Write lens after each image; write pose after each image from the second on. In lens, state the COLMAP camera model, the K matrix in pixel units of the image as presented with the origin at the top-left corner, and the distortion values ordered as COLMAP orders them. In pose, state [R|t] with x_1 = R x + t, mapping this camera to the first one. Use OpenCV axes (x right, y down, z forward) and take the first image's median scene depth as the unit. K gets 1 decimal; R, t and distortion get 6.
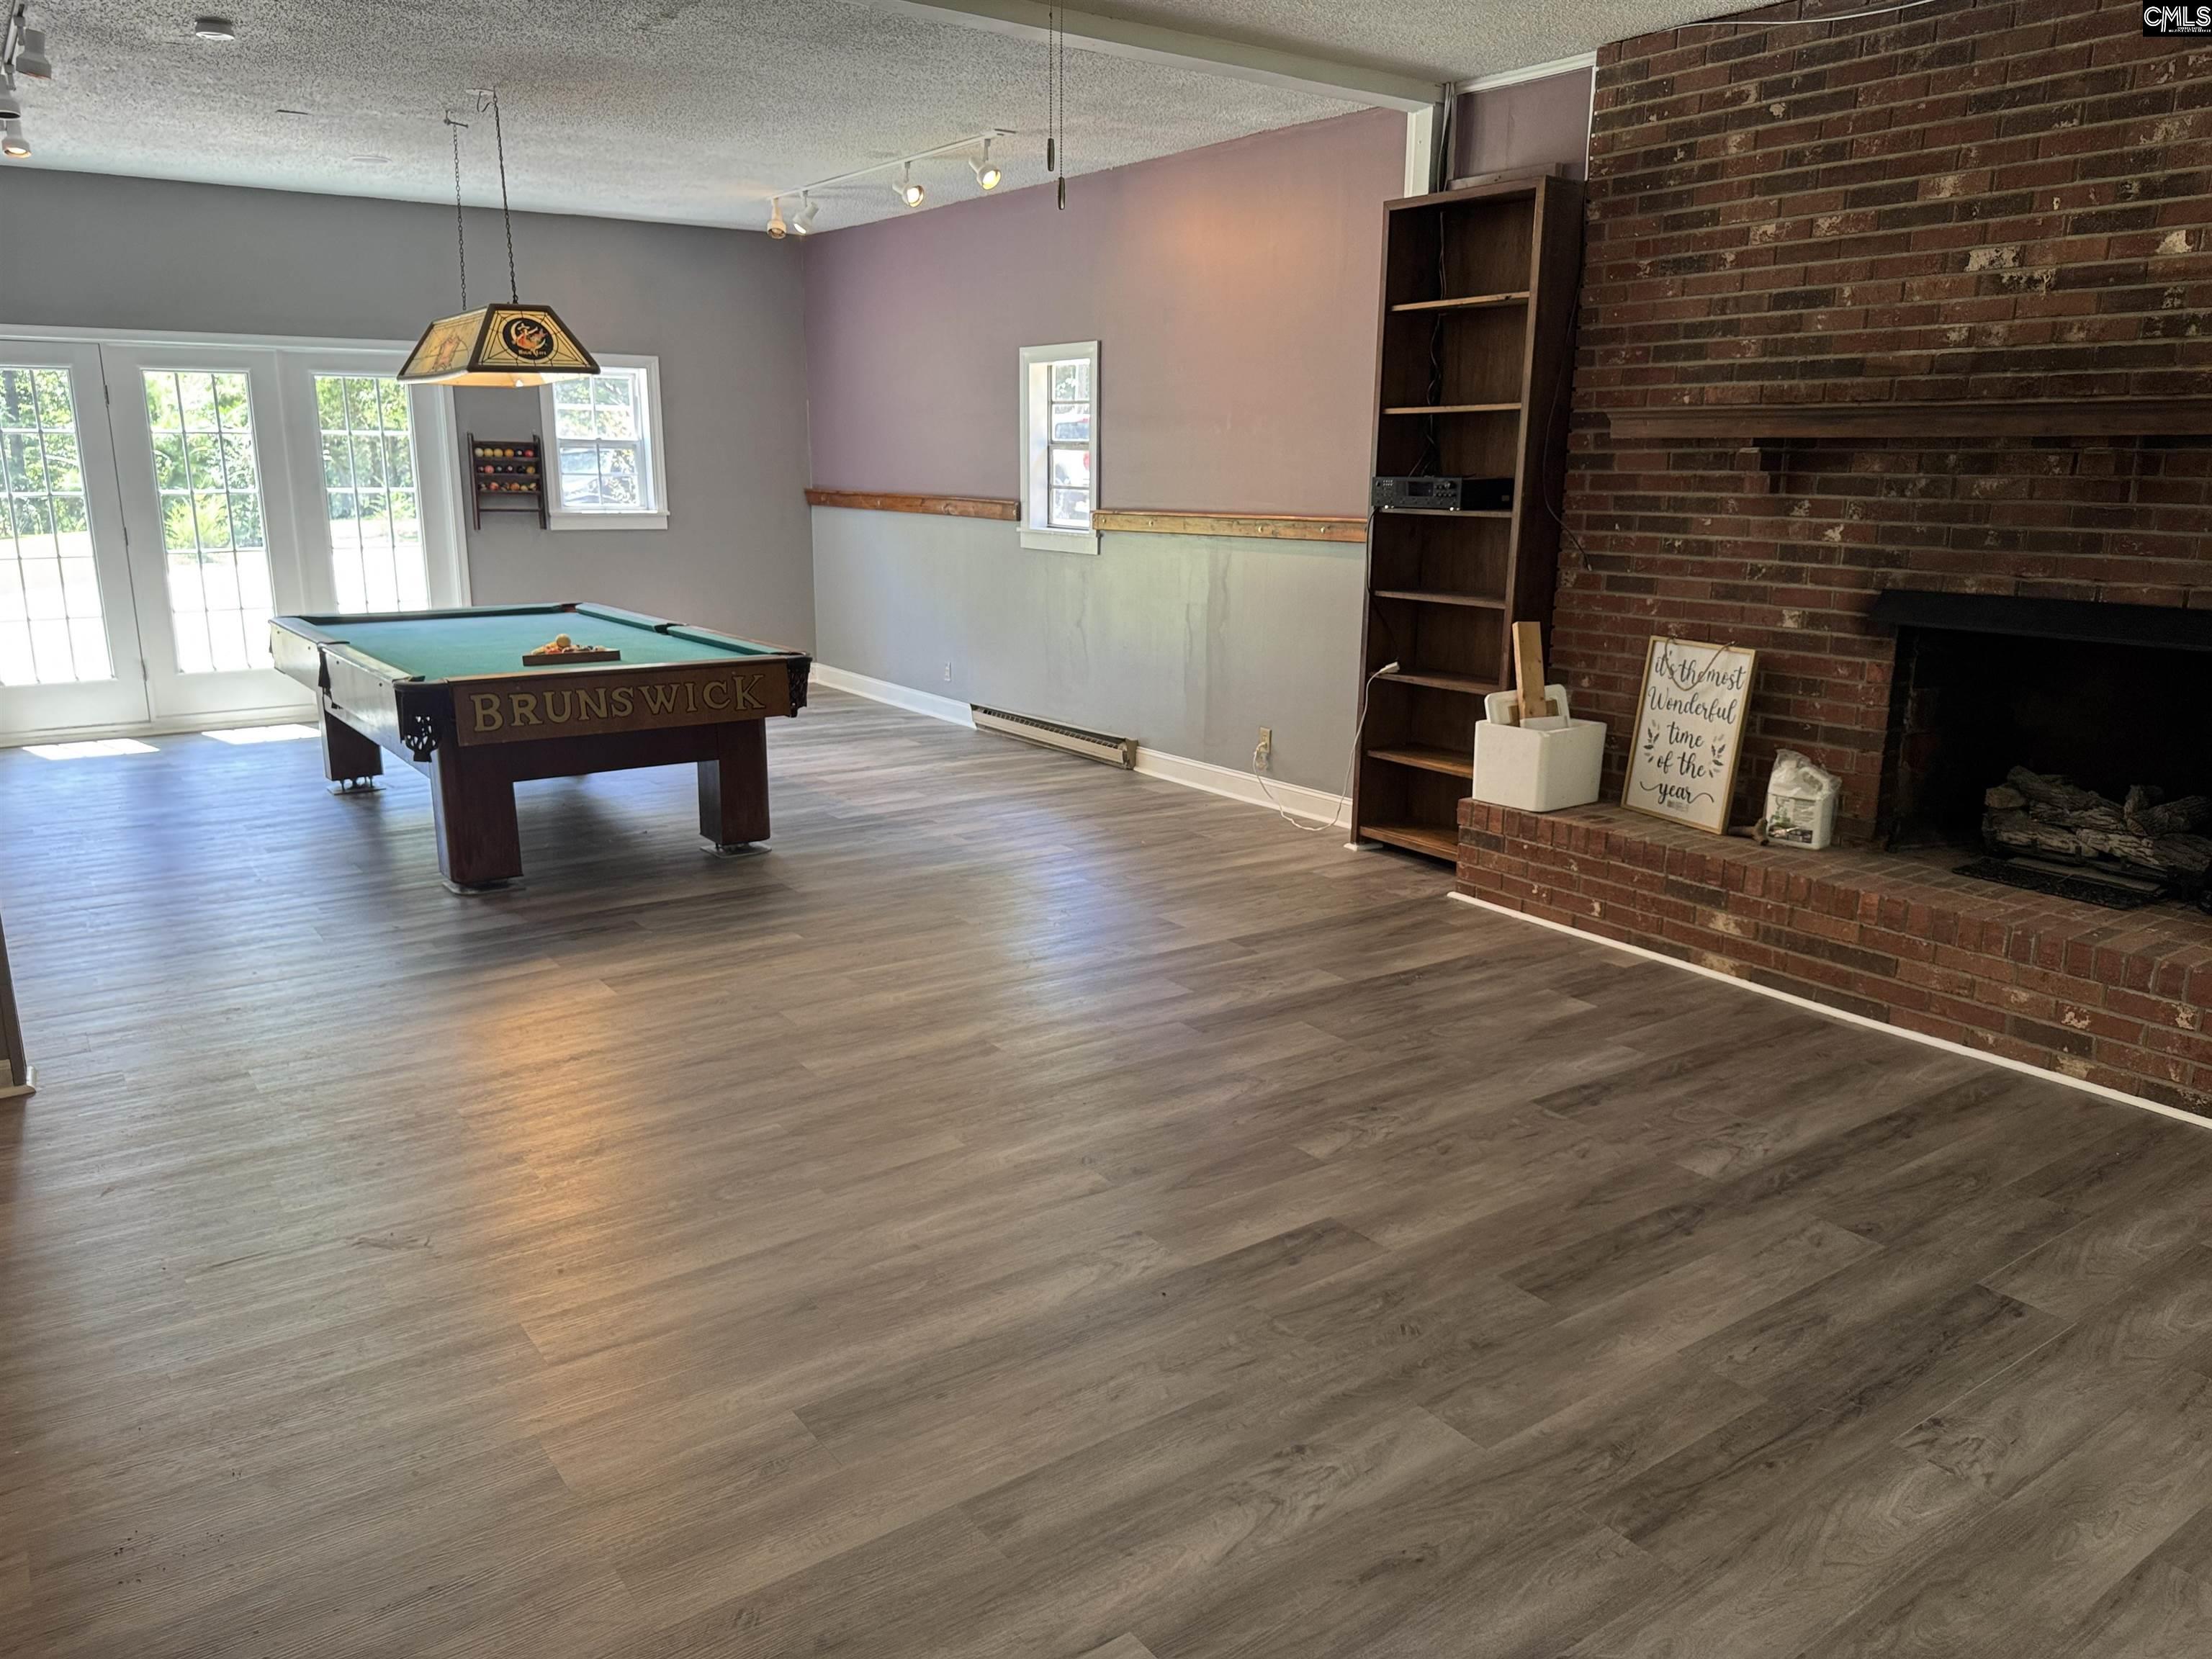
lens RADIAL K [[1558.4, 0, 1114.2], [0, 1558.4, 836.0], [0, 0, 1]] dist [-0.001570, -0.029739]
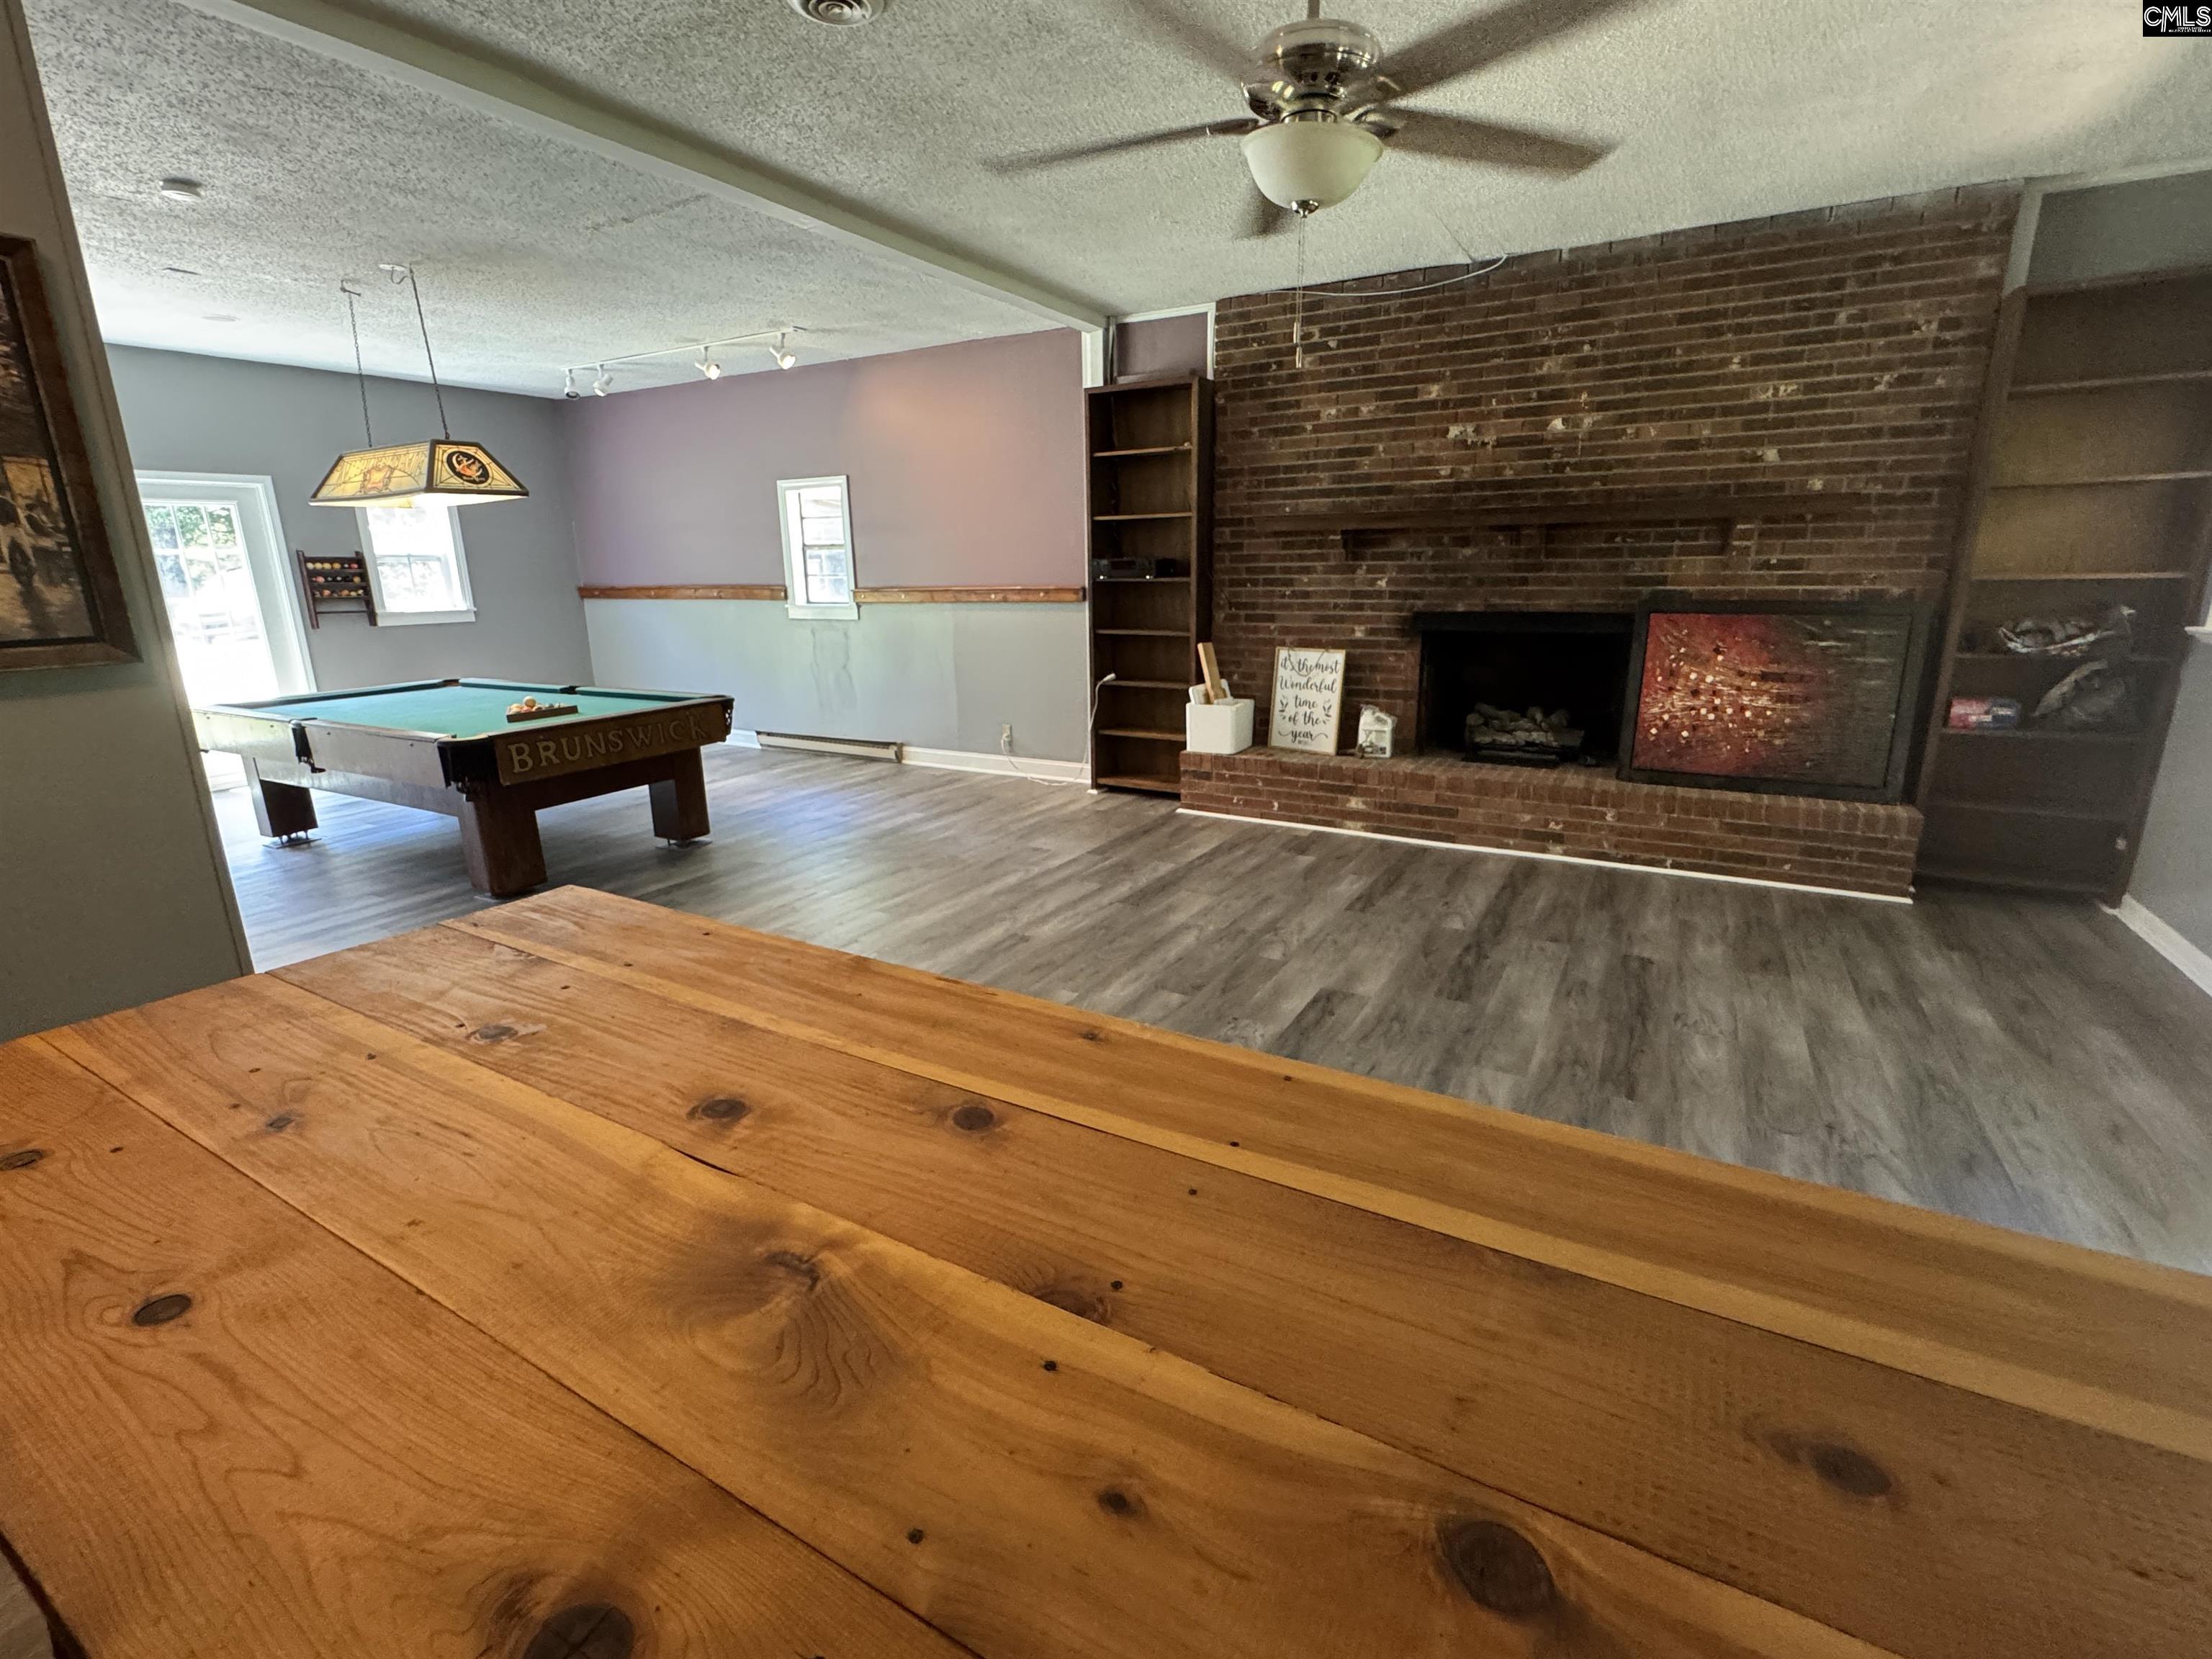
lens RADIAL K [[993.3, 0, 1107.6], [0, 993.3, 827.0], [0, 0, 1]] dist [-0.028440, 0.003537]
pose [[0.909027, -0.127357, 0.396799, -0.298870], [0.118182, 0.991850, 0.047601, -0.004342], [-0.399628, 0.003624, 0.916670, 0.066287]]
